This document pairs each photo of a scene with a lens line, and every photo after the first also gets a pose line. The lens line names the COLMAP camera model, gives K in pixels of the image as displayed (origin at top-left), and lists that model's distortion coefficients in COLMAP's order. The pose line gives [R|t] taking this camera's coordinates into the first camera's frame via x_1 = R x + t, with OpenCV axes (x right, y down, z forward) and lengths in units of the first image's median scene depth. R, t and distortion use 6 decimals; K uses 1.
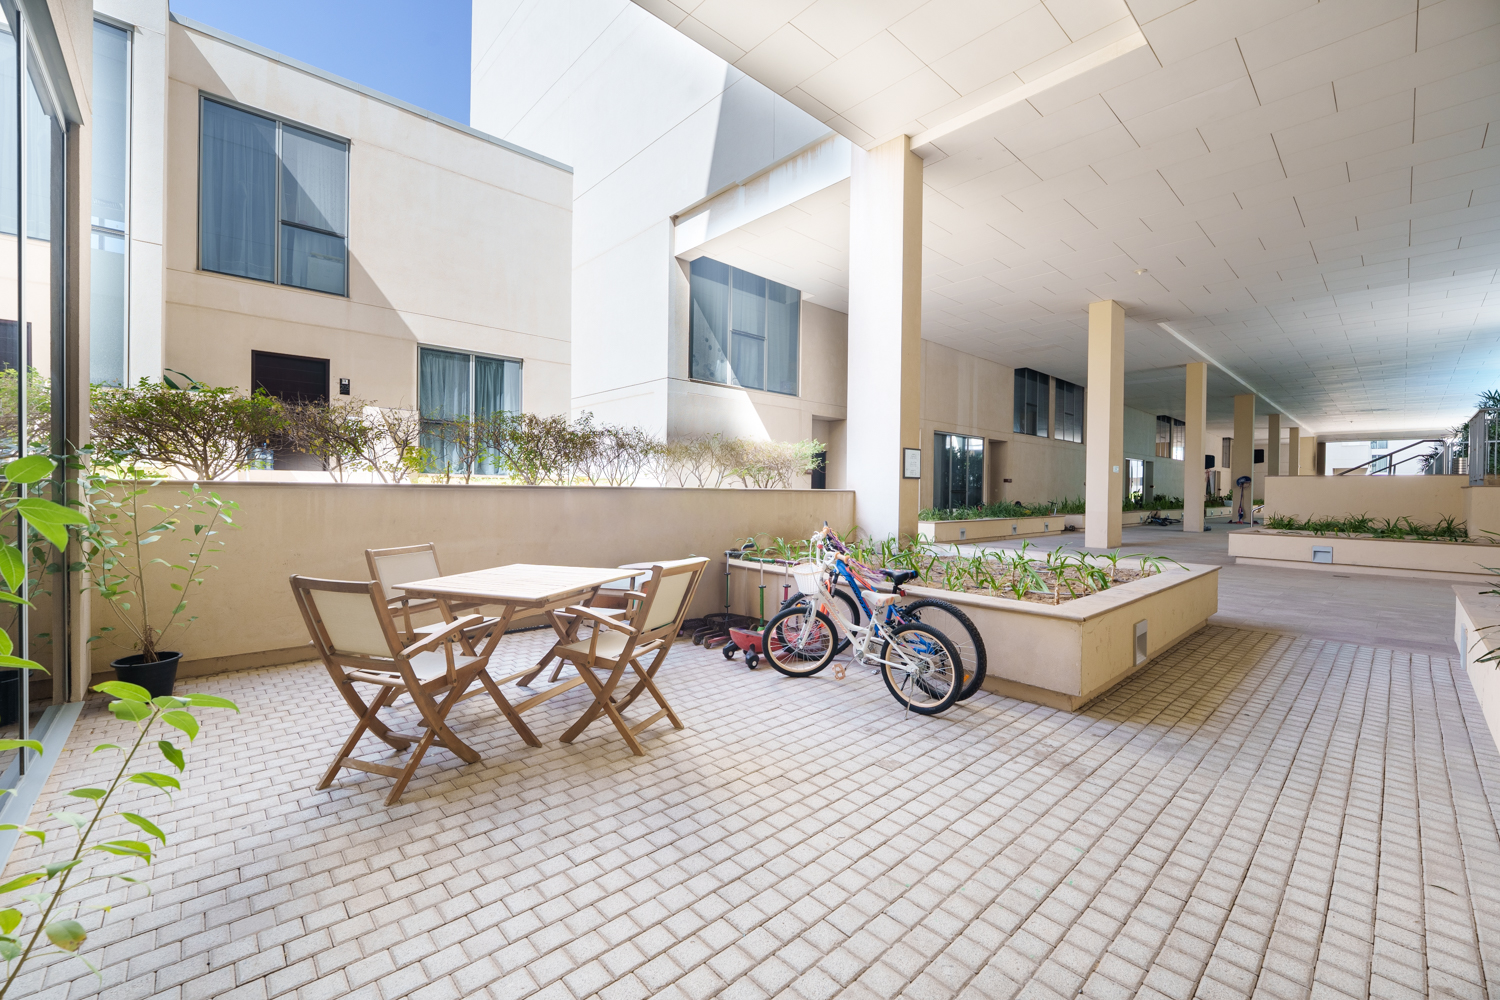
lens RADIAL K [[604.3, 0, 750.3], [0, 604.3, 494.7], [0, 0, 1]] dist [0.000606, -0.000247]
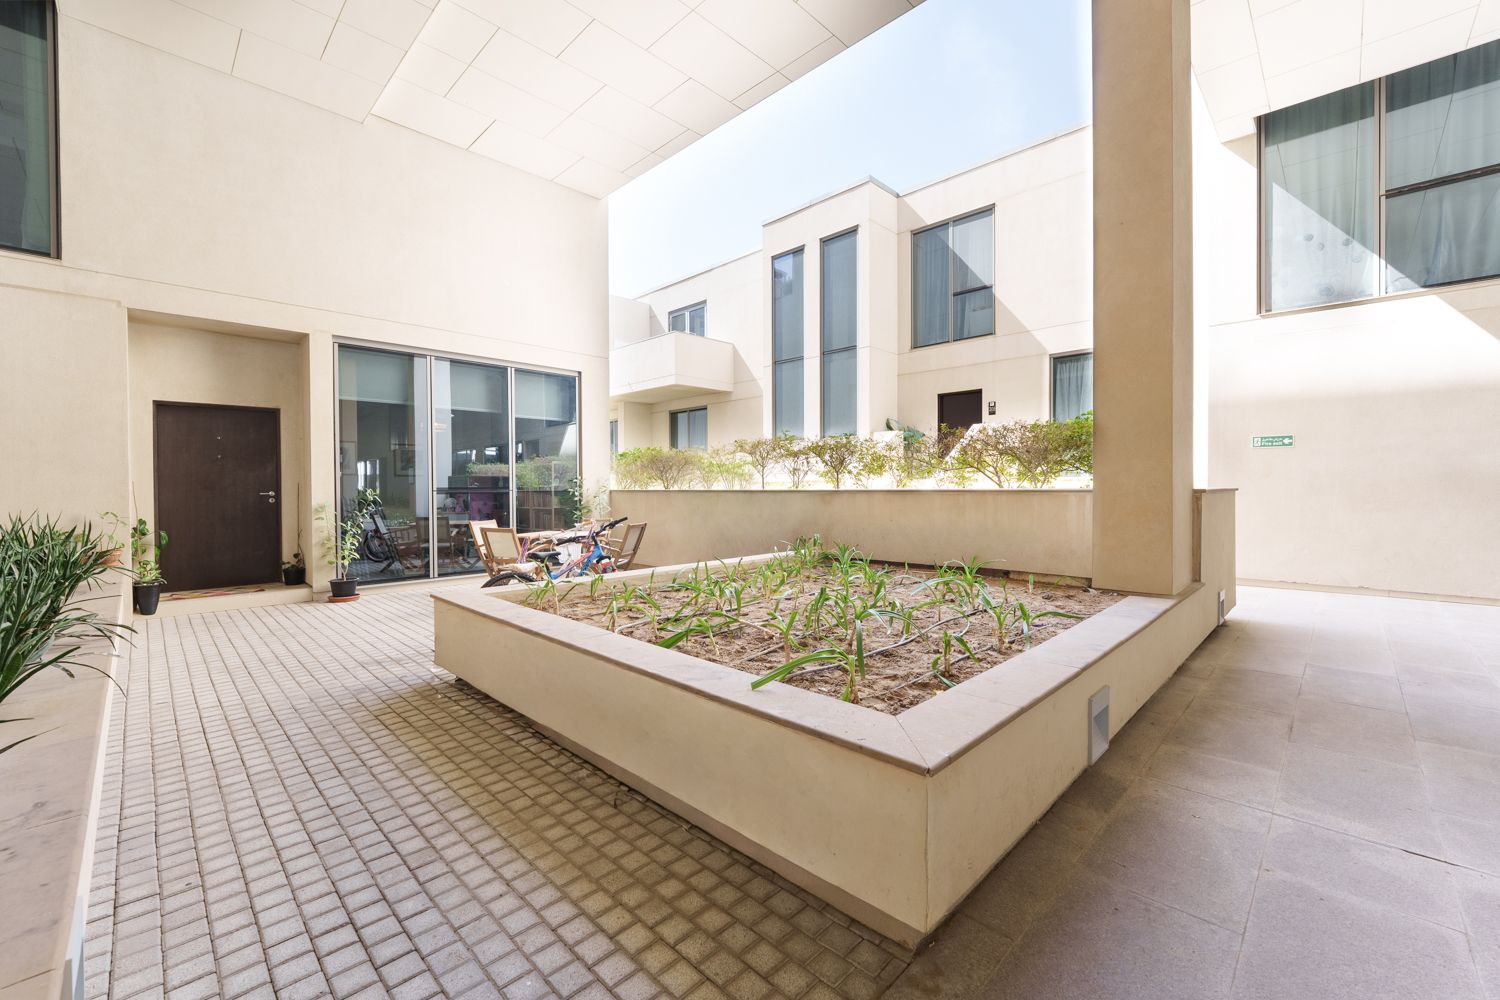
lens RADIAL K [[604.3, 0, 750.2], [0, 604.3, 499.7], [0, 0, 1]] dist [0.000606, -0.000247]
pose [[0.045094, 0.005159, -0.998969, 0.531553], [-0.004731, 0.999977, 0.004951, 0.001513], [0.998972, 0.004503, 0.045117, 0.469553]]
